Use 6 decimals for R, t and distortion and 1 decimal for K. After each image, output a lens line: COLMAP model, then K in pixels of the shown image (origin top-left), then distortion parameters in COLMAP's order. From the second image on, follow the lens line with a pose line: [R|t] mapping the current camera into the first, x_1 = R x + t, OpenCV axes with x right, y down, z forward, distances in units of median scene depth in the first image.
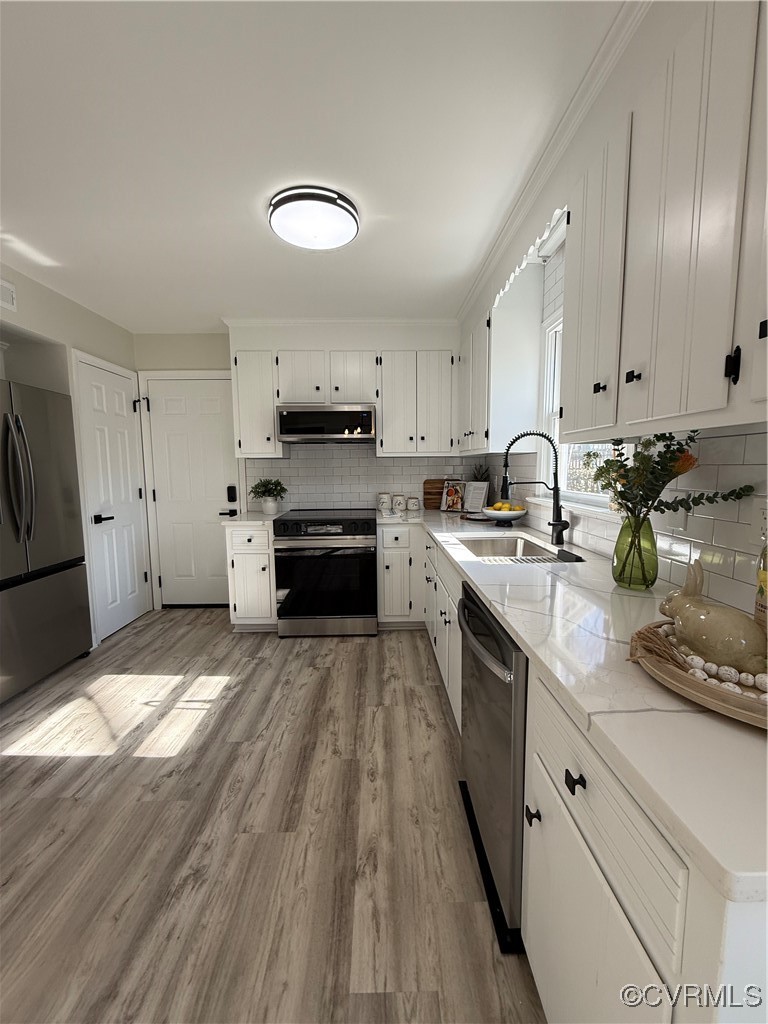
lens RADIAL K [[407.3, 0, 385.1], [0, 407.3, 509.9], [0, 0, 1]] dist [-0.002889, 0.000138]
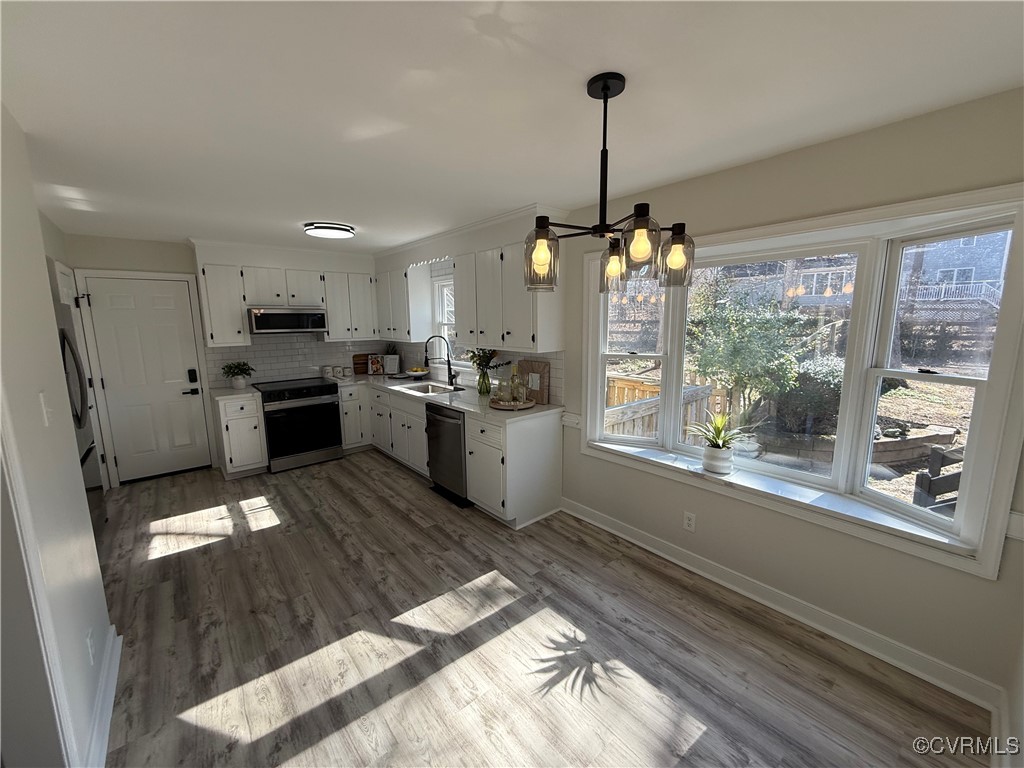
lens RADIAL K [[407.3, 0, 510.9], [0, 407.3, 383.6], [0, 0, 1]] dist [-0.002889, 0.000138]
pose [[0.774371, -0.100762, 0.624657, -0.565402], [0.071999, 0.994858, 0.071223, -0.047896], [-0.628622, -0.010179, 0.777645, -0.746285]]
